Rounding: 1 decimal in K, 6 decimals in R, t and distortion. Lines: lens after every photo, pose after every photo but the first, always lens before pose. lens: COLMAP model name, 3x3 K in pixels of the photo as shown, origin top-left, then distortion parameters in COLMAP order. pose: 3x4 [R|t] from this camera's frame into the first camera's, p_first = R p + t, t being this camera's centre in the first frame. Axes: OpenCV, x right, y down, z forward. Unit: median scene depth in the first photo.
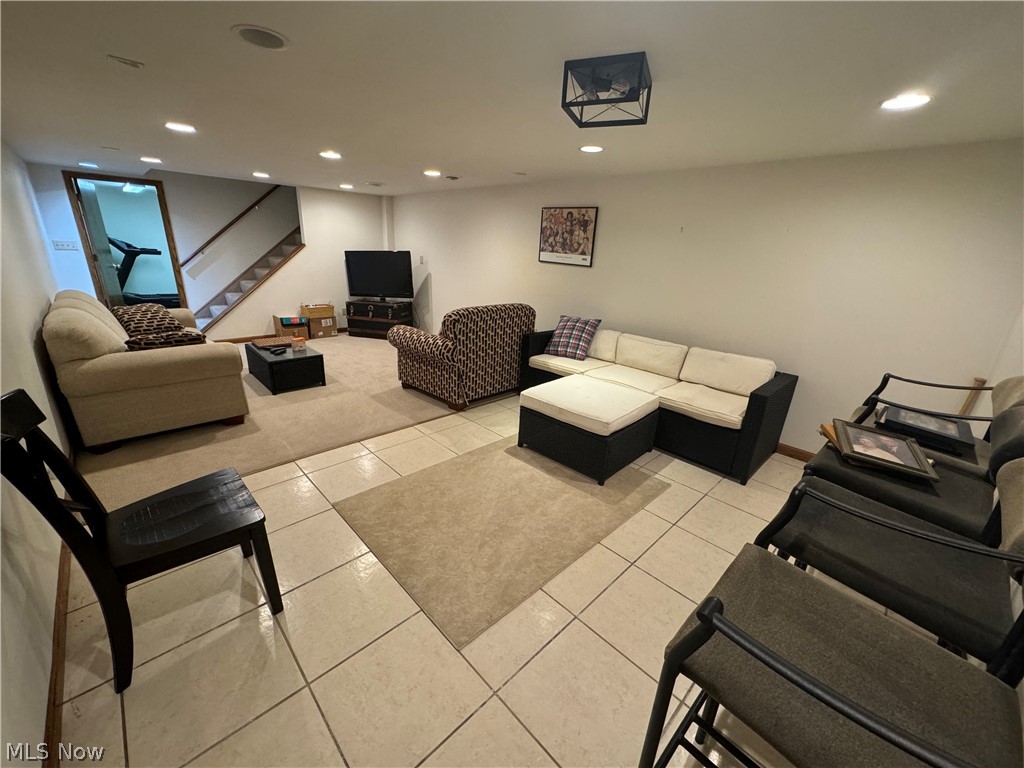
lens RADIAL K [[407.6, 0, 508.5], [0, 407.6, 387.1], [0, 0, 1]] dist [-0.000001, -0.000102]
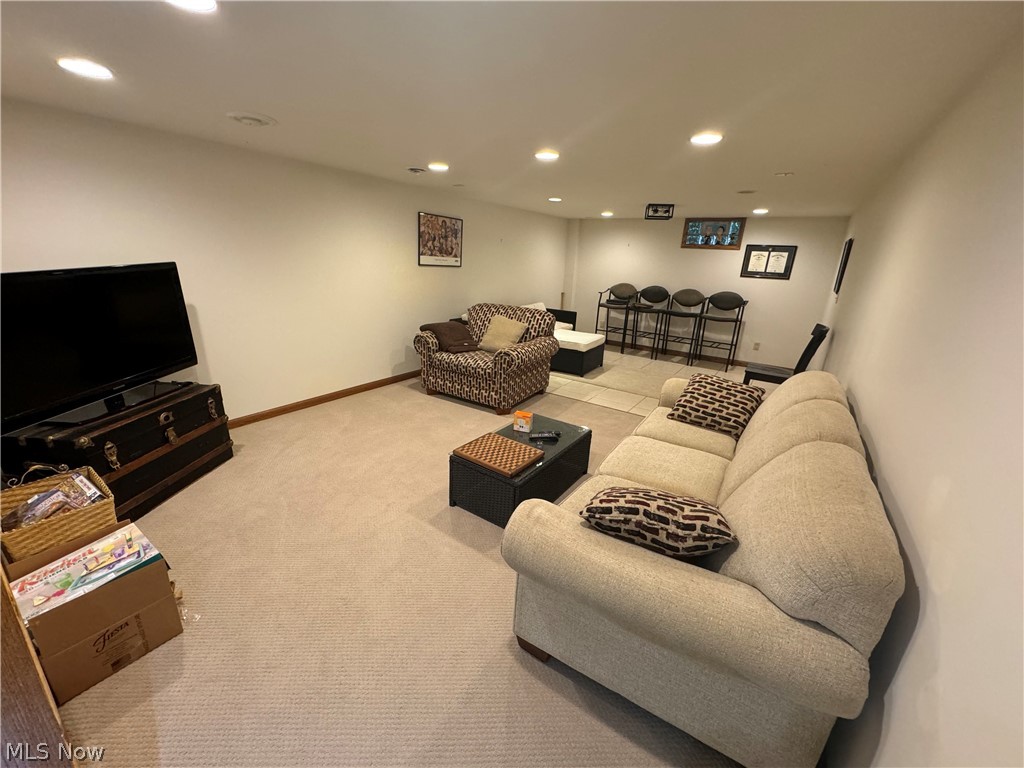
lens RADIAL K [[407.6, 0, 510.5], [0, 407.6, 387.2], [0, 0, 1]] dist [-0.000001, -0.000102]
pose [[-0.192829, -0.347263, 0.917728, -1.079022], [0.278548, 0.877433, 0.390542, -0.406558], [-0.940866, 0.330939, -0.072465, 1.043967]]
